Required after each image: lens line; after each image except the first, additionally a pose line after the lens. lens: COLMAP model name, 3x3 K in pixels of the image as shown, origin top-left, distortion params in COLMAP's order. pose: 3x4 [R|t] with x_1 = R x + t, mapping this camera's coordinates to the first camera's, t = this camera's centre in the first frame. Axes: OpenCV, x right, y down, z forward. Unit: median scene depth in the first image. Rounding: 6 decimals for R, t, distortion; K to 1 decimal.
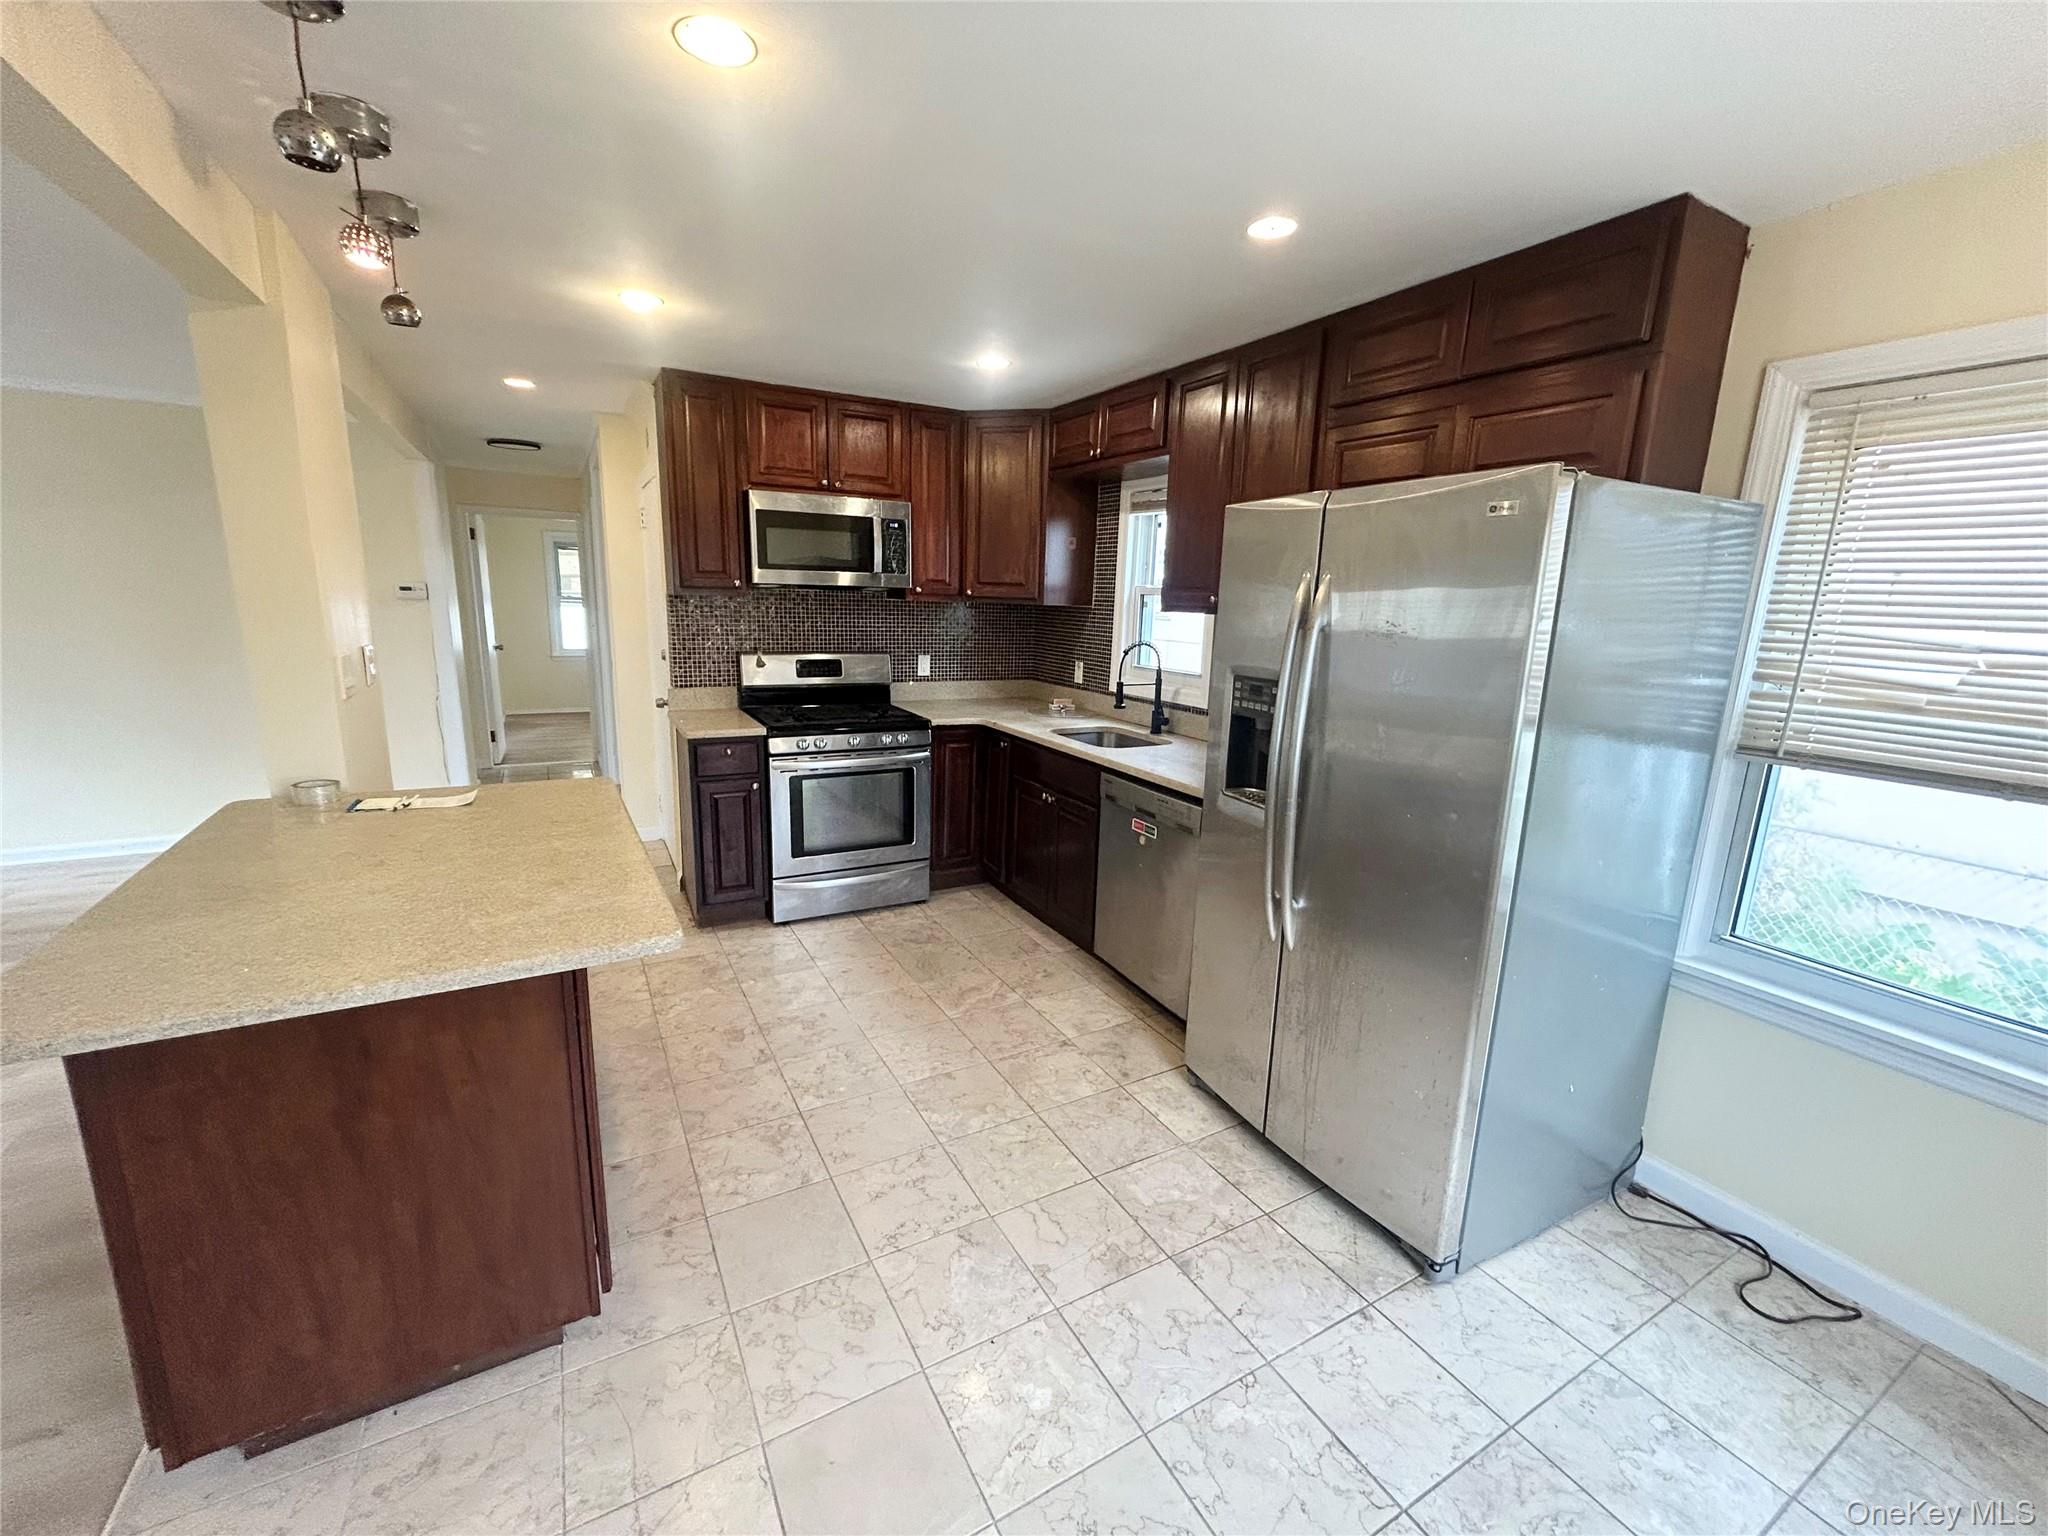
lens RADIAL K [[828.1, 0, 1024.9], [0, 828.1, 768.1], [0, 0, 1]] dist [-0.001274, 0.000711]
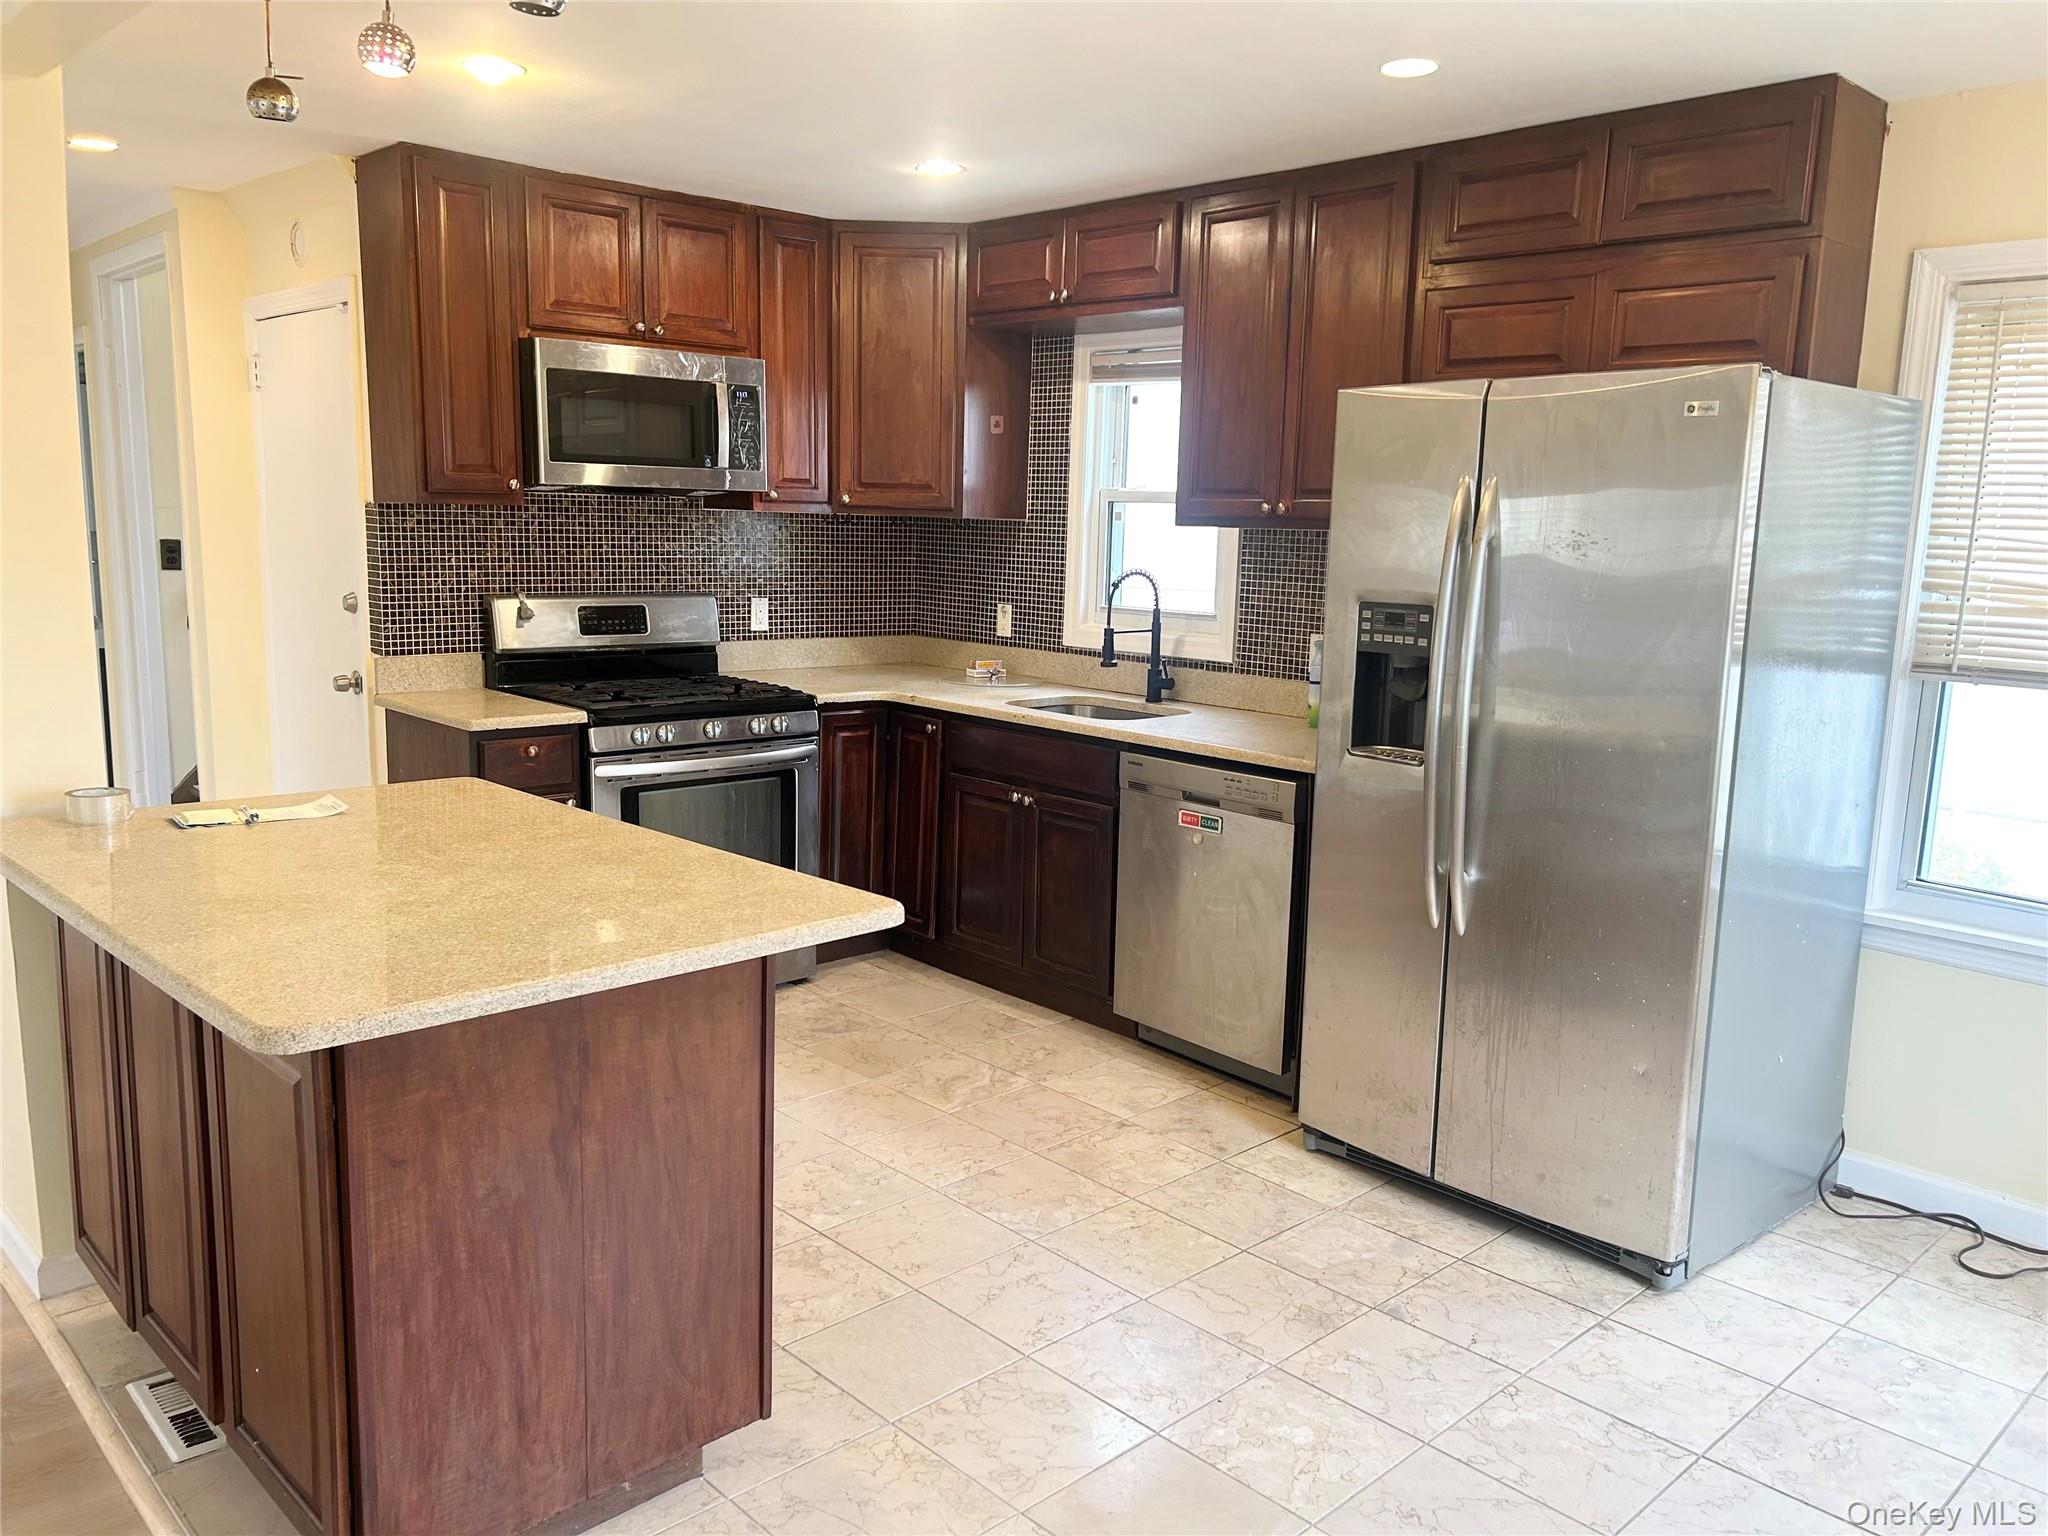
lens RADIAL K [[1545.2, 0, 1022.5], [0, 1545.2, 771.8], [0, 0, 1]] dist [0.048423, -0.052234]
pose [[0.969532, -0.045610, 0.240681, -0.431780], [0.053156, 0.998274, -0.024953, 0.070640], [-0.239128, 0.036986, 0.970283, -0.363816]]
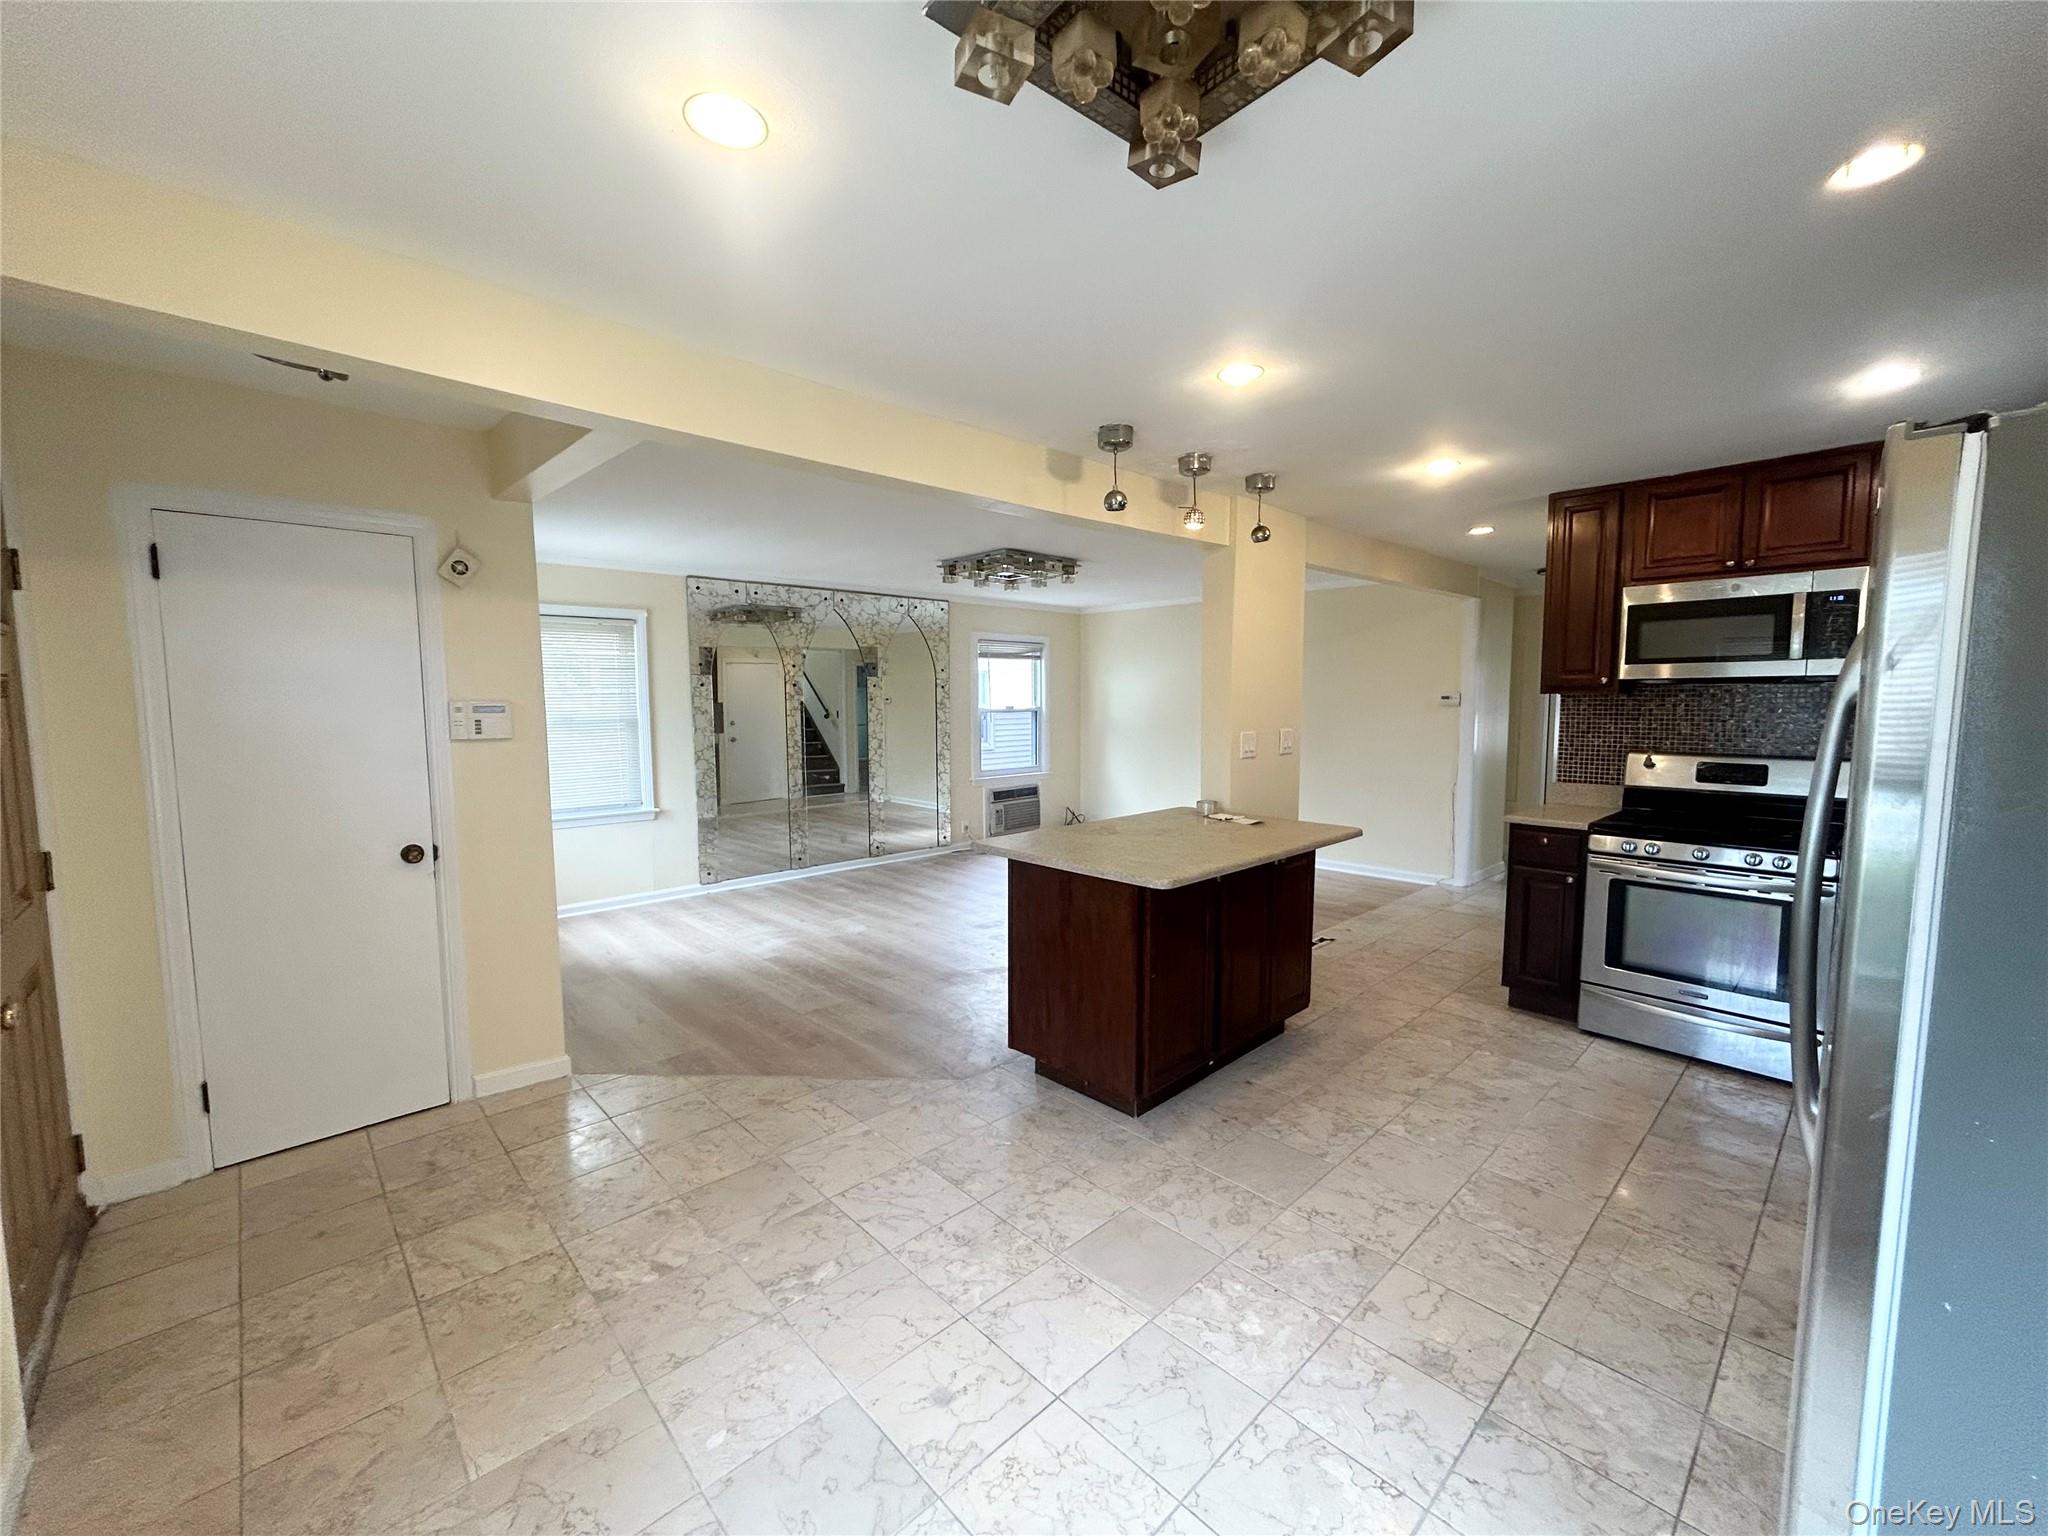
lens RADIAL K [[828.1, 0, 1024.6], [0, 828.1, 768.3], [0, 0, 1]] dist [-0.001274, 0.000711]
pose [[0.243258, 0.054557, -0.968426, 0.740715], [-0.187563, 0.982218, 0.008220, 0.007669], [0.951654, 0.179641, 0.249165, 0.164856]]
